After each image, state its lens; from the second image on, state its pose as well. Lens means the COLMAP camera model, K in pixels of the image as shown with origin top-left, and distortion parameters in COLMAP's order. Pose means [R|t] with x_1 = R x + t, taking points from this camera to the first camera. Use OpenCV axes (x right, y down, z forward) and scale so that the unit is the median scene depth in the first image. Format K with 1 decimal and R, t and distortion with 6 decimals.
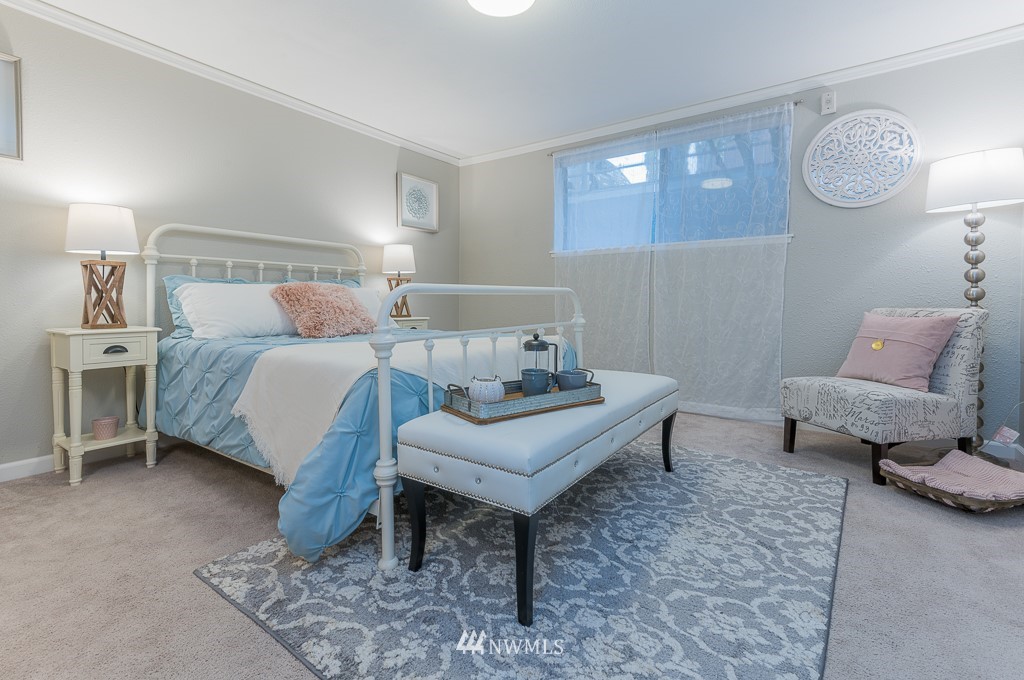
lens RADIAL K [[467.1, 0, 505.5], [0, 467.1, 305.2], [0, 0, 1]] dist [0.062438, -0.024531]
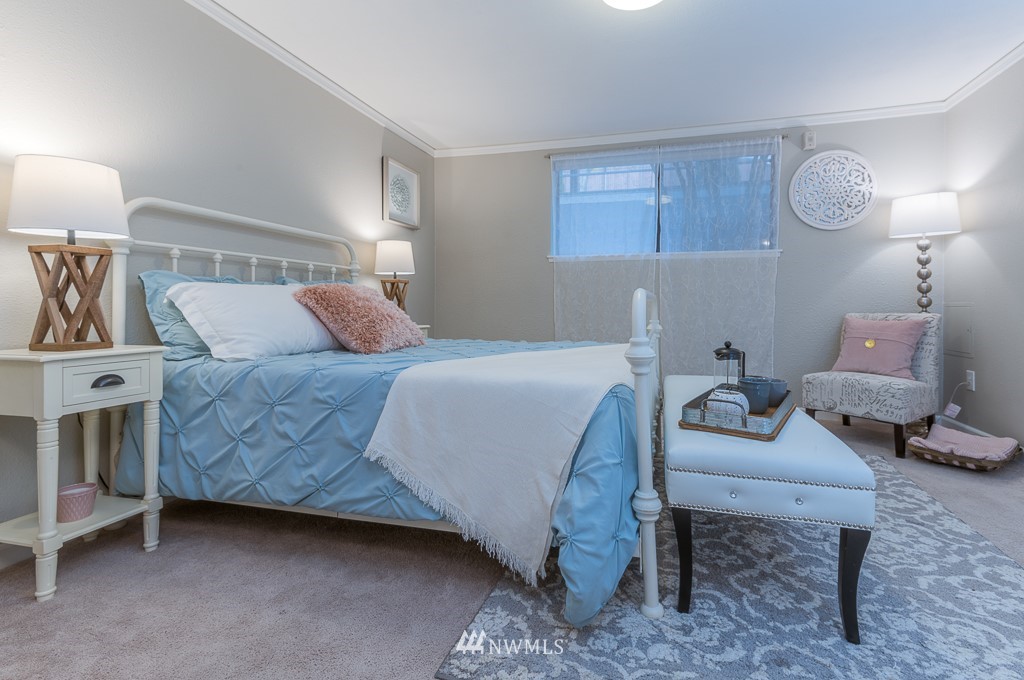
lens RADIAL K [[474.0, 0, 542.9], [0, 474.0, 307.4], [0, 0, 1]] dist [0.052448, -0.016085]
pose [[0.936195, 0.000044, 0.351480, -0.475555], [0.002337, 0.999977, -0.006348, -0.003437], [-0.351472, 0.006765, 0.936174, 0.153144]]
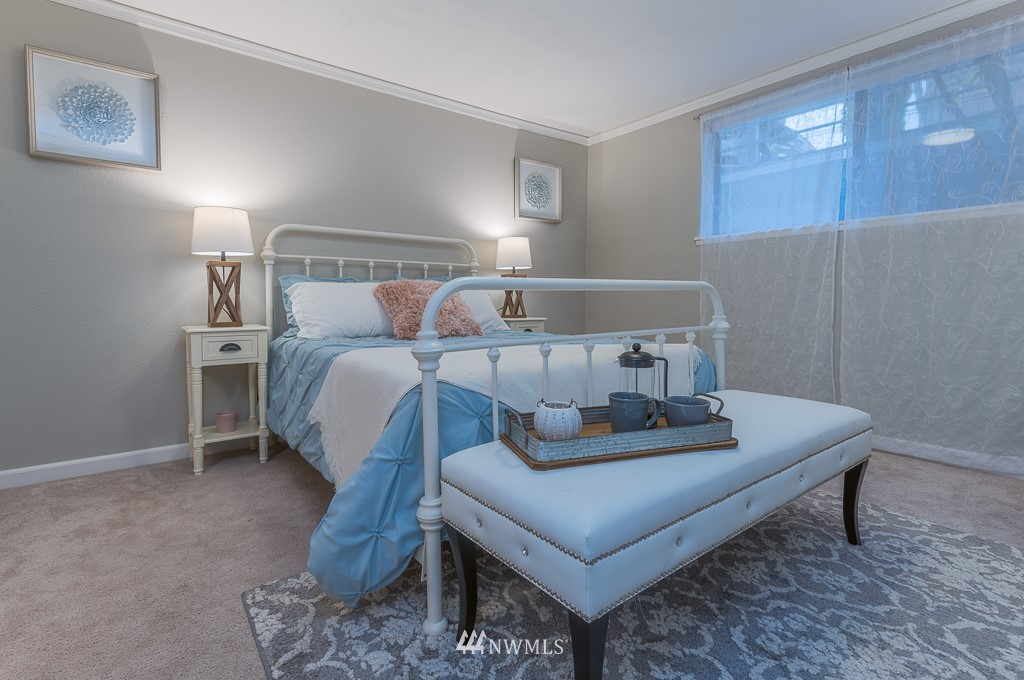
lens RADIAL K [[489.4, 0, 511.7], [0, 489.4, 315.4], [0, 0, 1]] dist [0.035960, -0.014378]
pose [[0.956277, 0.006227, -0.292395, 0.075851], [0.000311, 0.999751, 0.022307, 0.000196], [0.292461, -0.021422, 0.956037, 0.159942]]
